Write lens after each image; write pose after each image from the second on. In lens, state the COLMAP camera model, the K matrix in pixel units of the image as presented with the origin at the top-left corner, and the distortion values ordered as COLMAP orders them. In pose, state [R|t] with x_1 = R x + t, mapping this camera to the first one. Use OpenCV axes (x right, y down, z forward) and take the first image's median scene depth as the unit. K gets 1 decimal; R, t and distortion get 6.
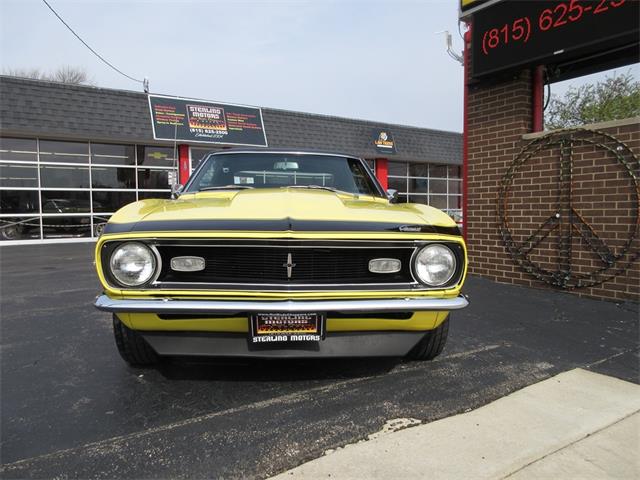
lens RADIAL K [[477.0, 0, 319.0], [0, 477.0, 239.0], [0, 0, 1]] dist [-0.009762, 0.011887]
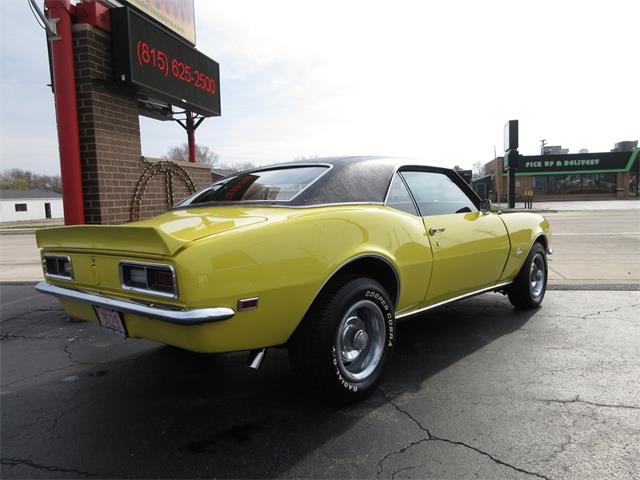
lens RADIAL K [[477.0, 0, 323.8], [0, 477.0, 236.4], [0, 0, 1]] dist [-0.009762, 0.011887]
pose [[-0.681101, -0.026977, 0.731693, -0.618329], [0.084241, 0.989798, 0.114909, -0.141101], [-0.727327, 0.139903, -0.671879, 1.497856]]
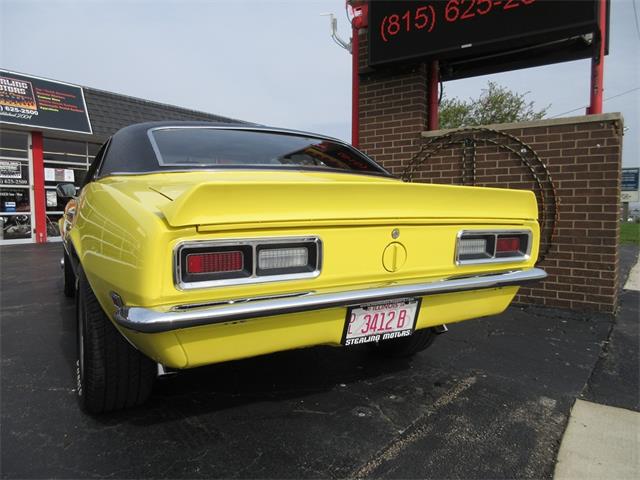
lens RADIAL K [[477.0, 0, 320.0], [0, 477.0, 238.5], [0, 0, 1]] dist [-0.009762, 0.011887]
pose [[0.932762, -0.011830, 0.360300, -0.104745], [0.012713, 0.999919, -0.000081, -0.012502], [-0.360270, 0.004656, 0.932837, 0.206811]]
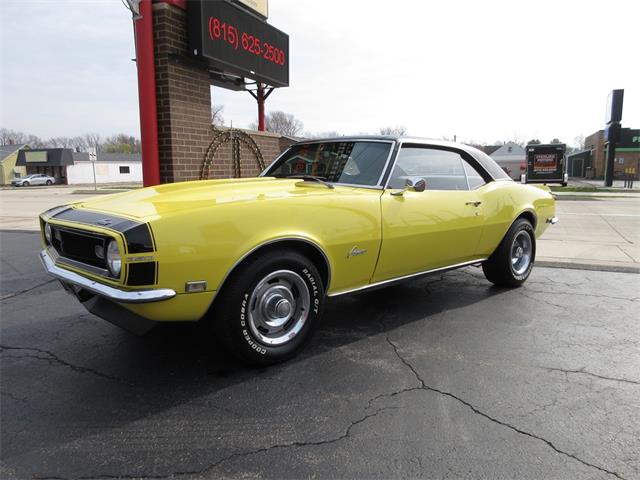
lens RADIAL K [[477.0, 0, 323.0], [0, 477.0, 236.7], [0, 0, 1]] dist [-0.009762, 0.011887]
pose [[-0.542709, -0.105512, 0.833268, -0.701997], [0.060293, 0.984625, 0.163946, -0.135716], [-0.837754, 0.139215, -0.528003, 1.478396]]
